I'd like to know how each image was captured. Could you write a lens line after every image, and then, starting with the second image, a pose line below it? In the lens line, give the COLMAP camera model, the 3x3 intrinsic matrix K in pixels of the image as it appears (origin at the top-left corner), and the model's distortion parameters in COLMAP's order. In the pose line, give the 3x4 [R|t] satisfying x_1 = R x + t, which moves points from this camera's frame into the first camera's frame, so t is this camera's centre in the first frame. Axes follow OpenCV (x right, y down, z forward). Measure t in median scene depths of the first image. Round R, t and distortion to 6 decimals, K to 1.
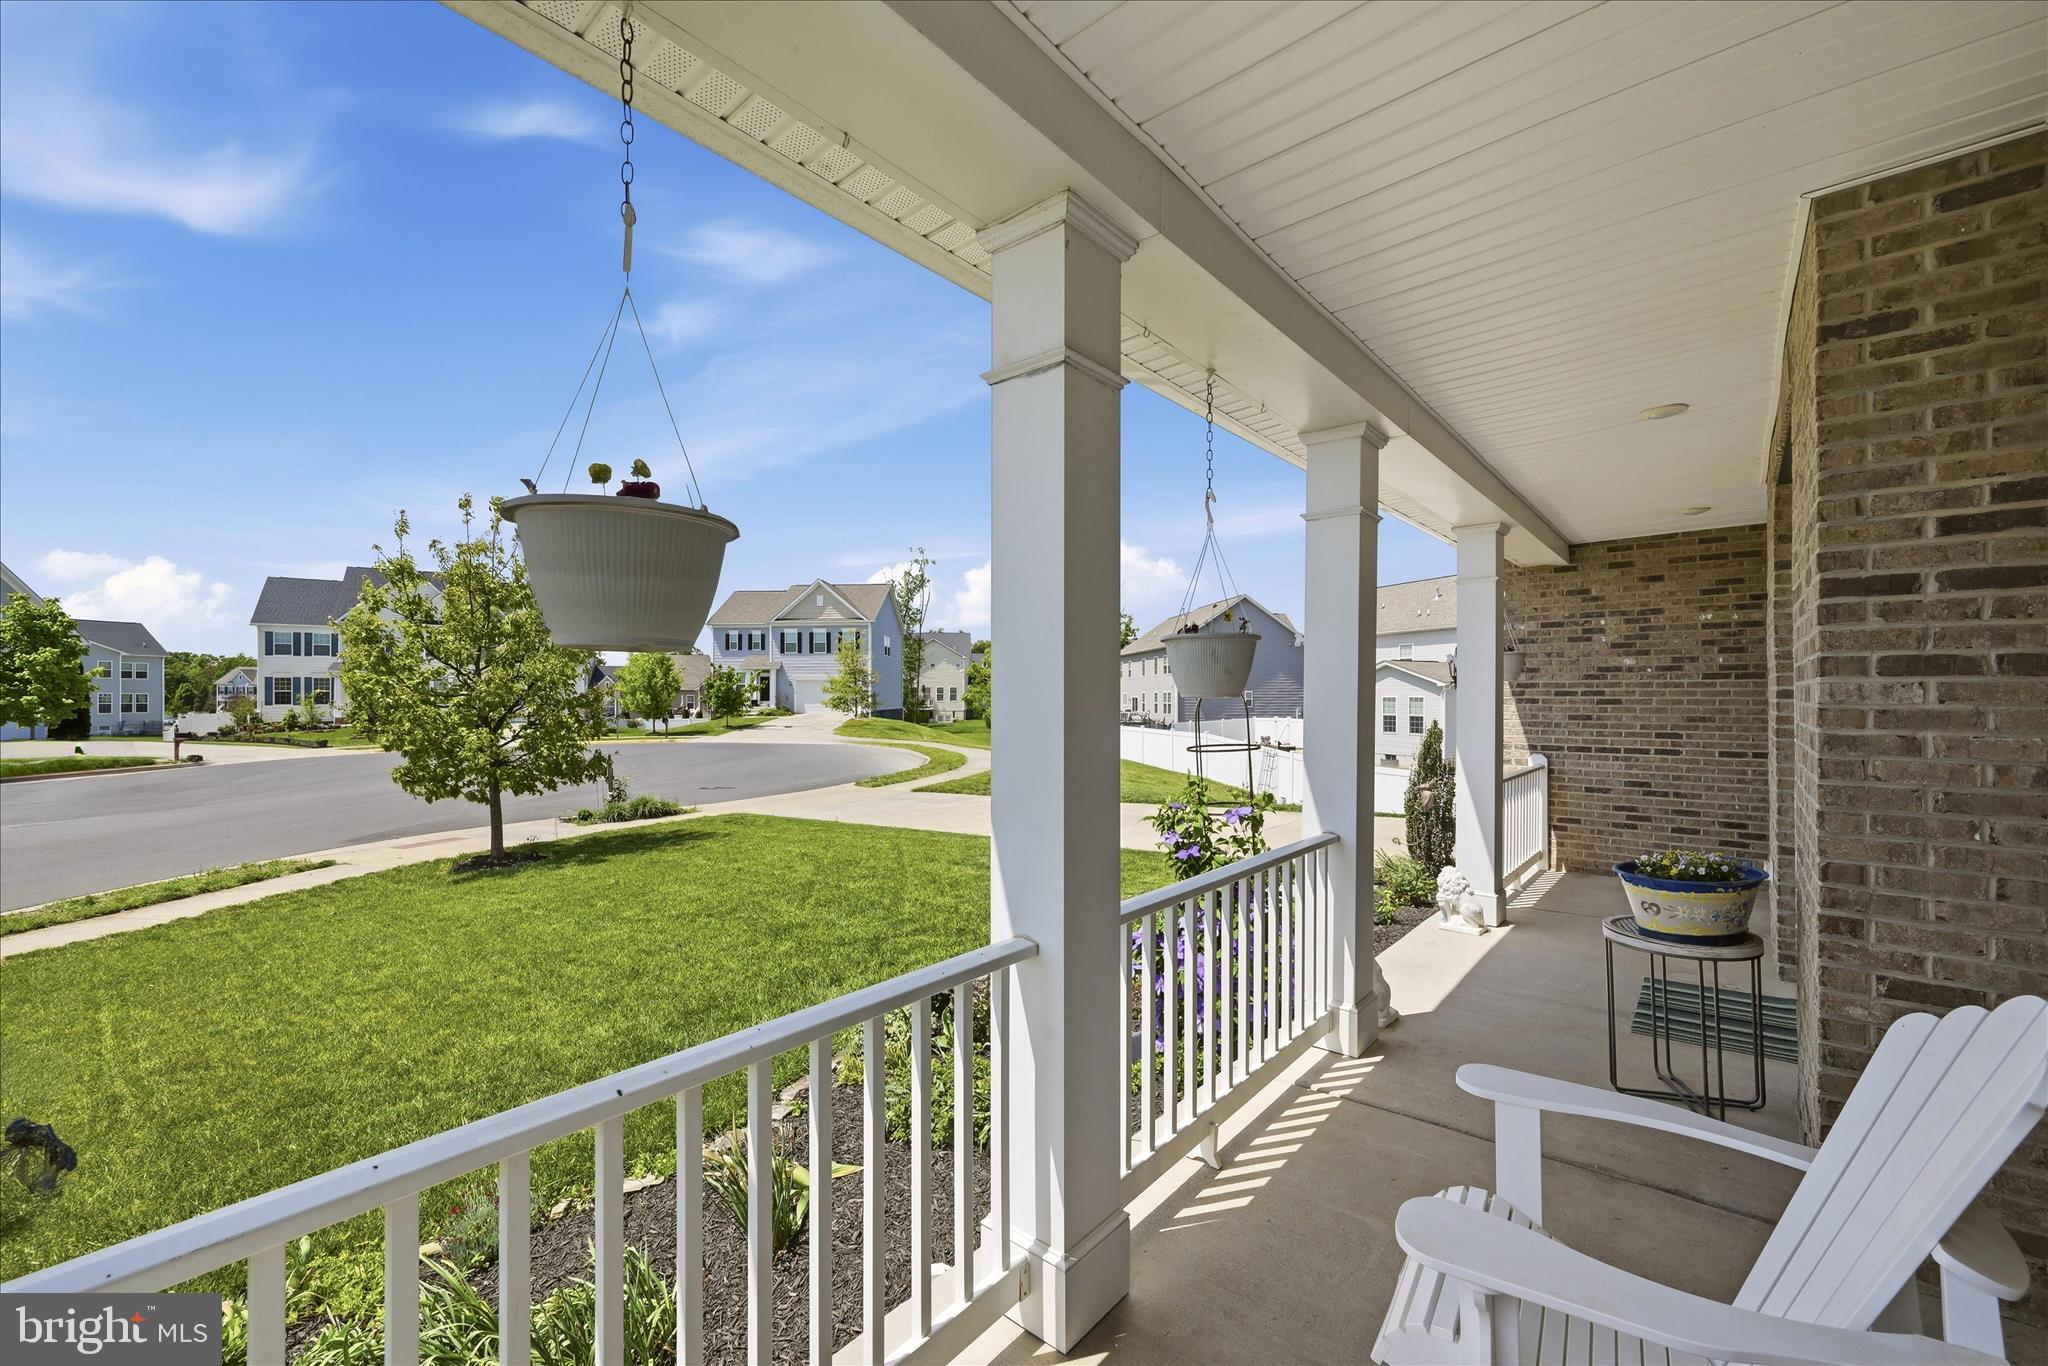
lens RADIAL K [[818.4, 0, 1029.4], [0, 818.4, 688.9], [0, 0, 1]] dist [-0.001243, 0.000481]
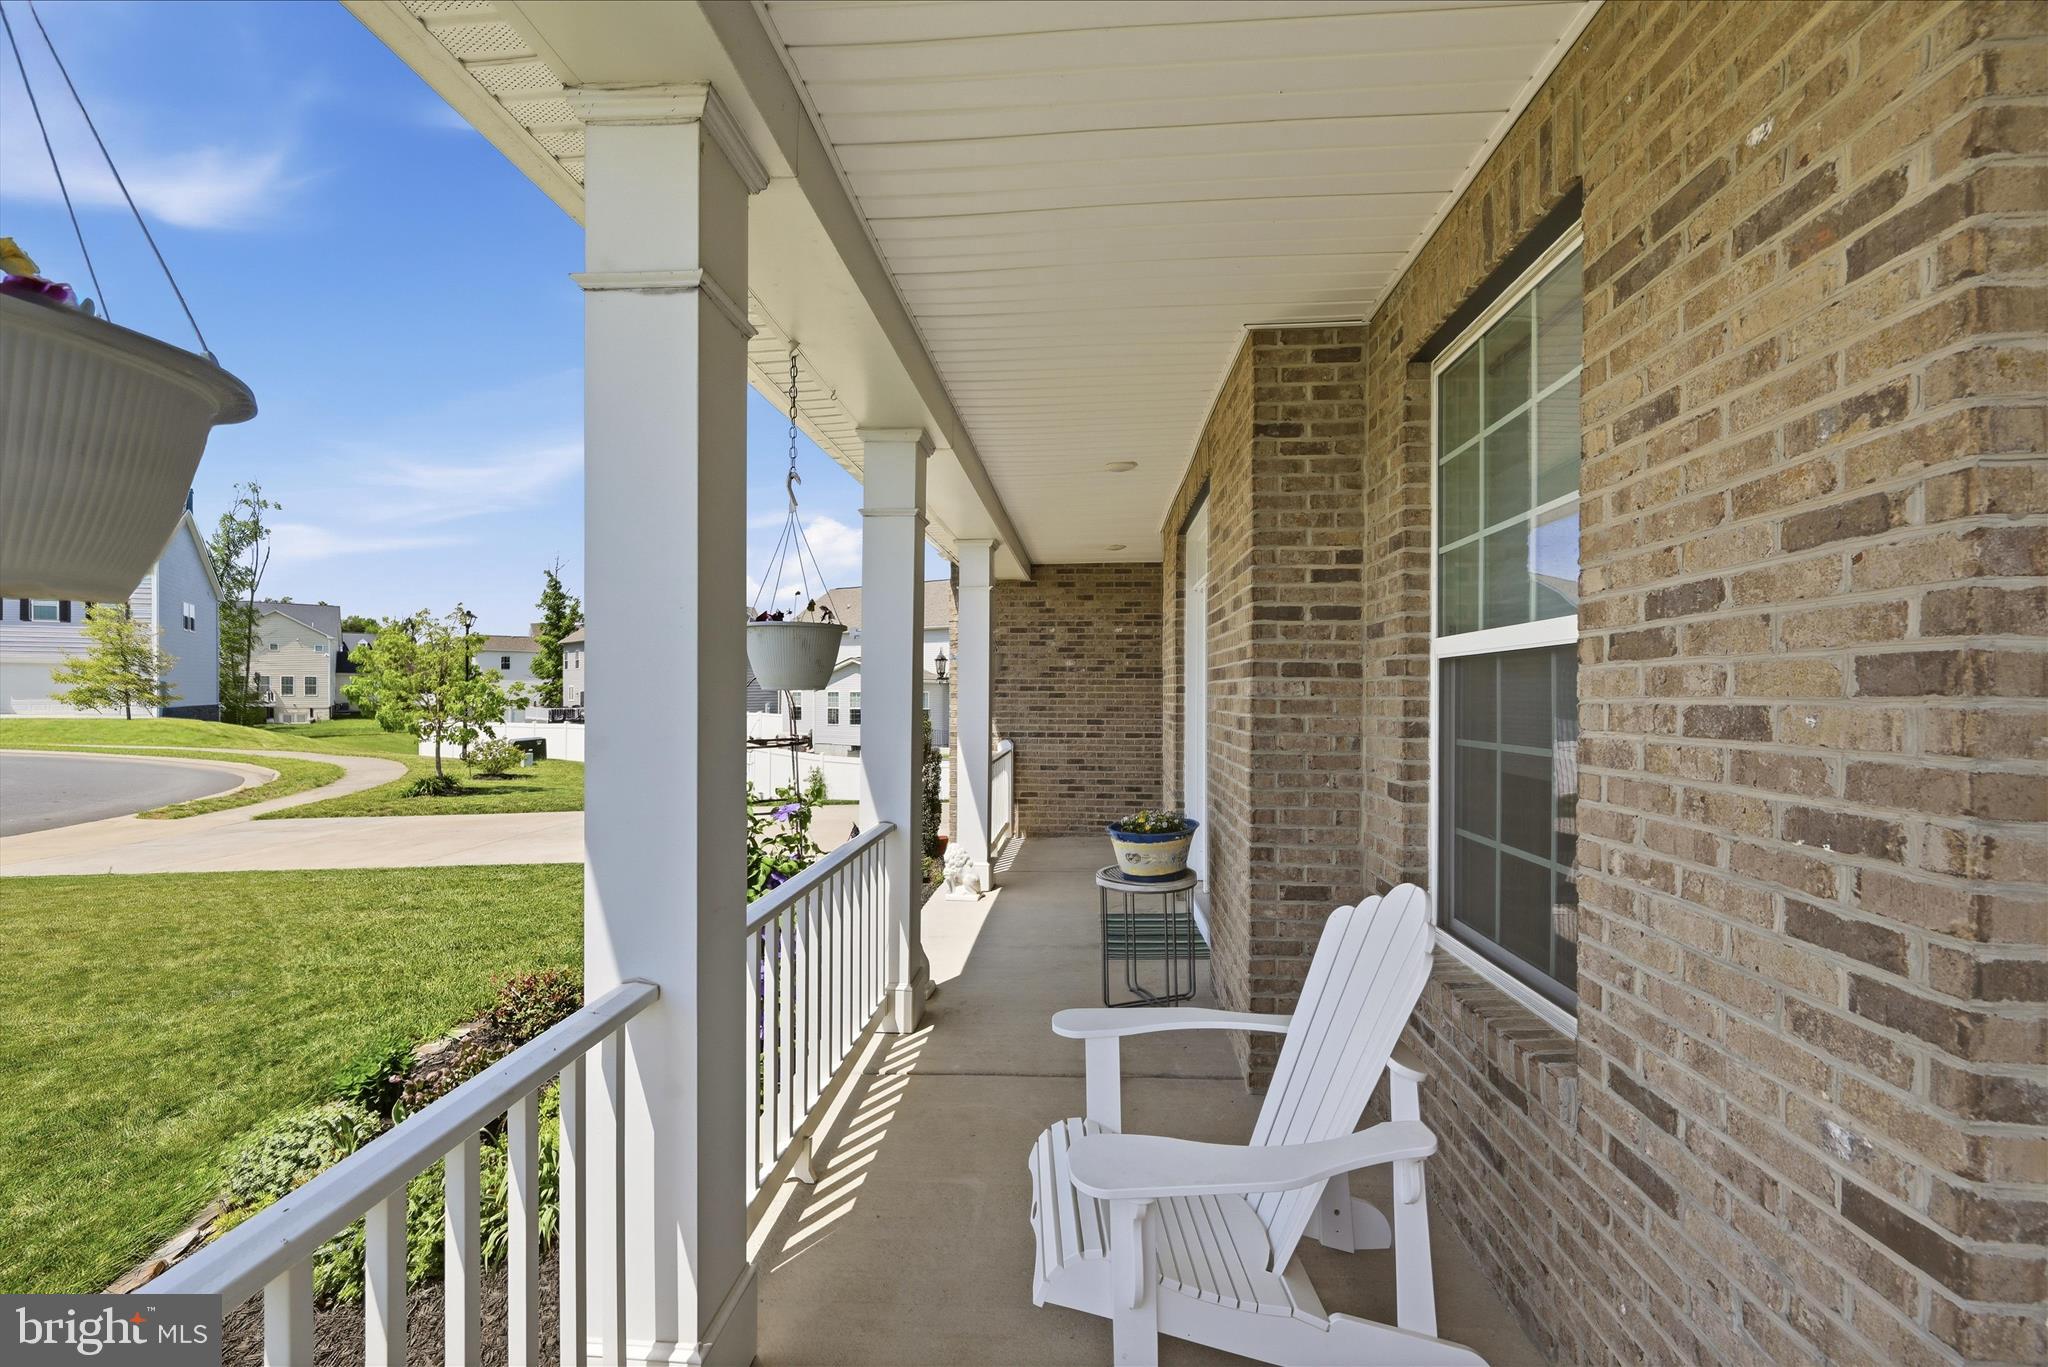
lens RADIAL K [[818.4, 0, 1035.4], [0, 818.4, 692.1], [0, 0, 1]] dist [-0.001243, 0.000481]
pose [[0.806060, 0.003242, 0.591825, -0.095882], [-0.009712, 0.999923, 0.007750, 0.002703], [-0.591754, -0.011994, 0.806029, 0.062491]]
